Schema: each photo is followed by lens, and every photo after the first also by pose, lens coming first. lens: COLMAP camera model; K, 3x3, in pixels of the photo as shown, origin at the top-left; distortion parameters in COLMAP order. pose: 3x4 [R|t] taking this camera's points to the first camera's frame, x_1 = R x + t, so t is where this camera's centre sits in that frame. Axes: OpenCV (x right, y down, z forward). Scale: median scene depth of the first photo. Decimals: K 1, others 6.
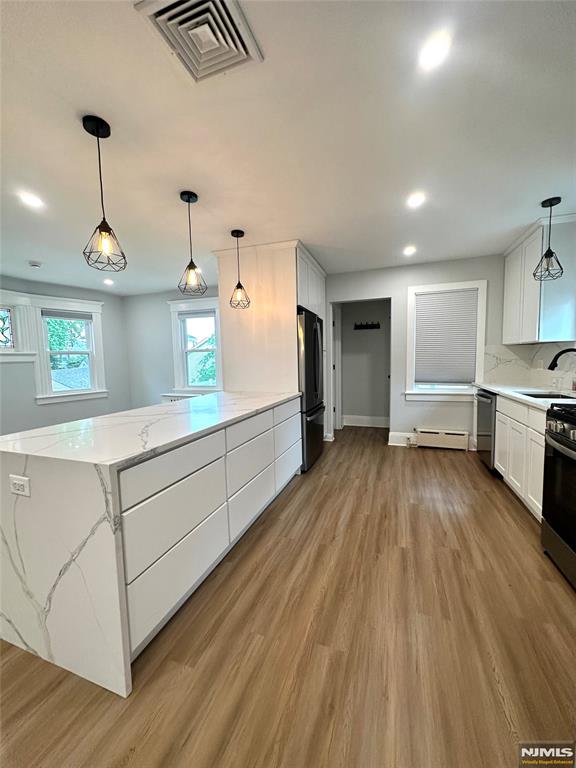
lens RADIAL K [[300.7, 0, 288.0], [0, 300.7, 384.0], [0, 0, 1]] dist [0.001351, 0.000038]
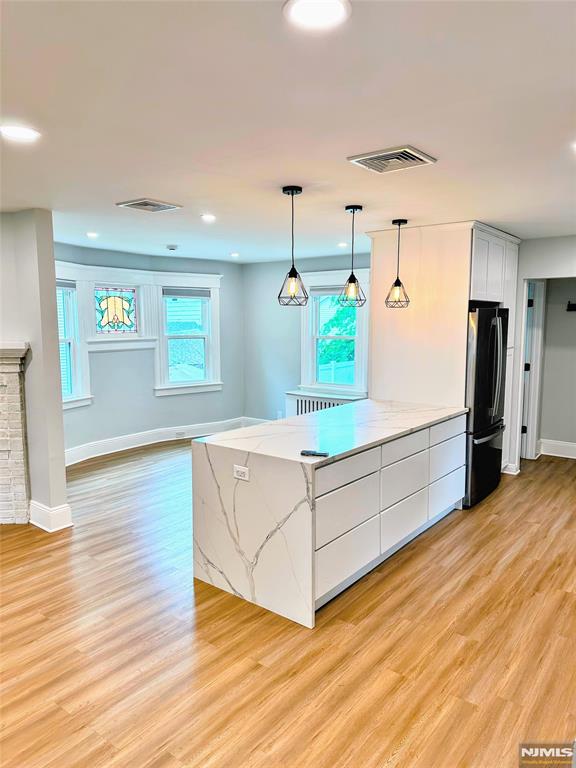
lens RADIAL K [[535.3, 0, 288.0], [0, 535.3, 384.0], [0, 0, 1]] dist [0.177164, -0.343173]
pose [[0.949447, 0.056527, -0.308796, 0.039973], [-0.043651, 0.997871, 0.048454, -0.104733], [0.310878, -0.032525, 0.949893, -0.647125]]
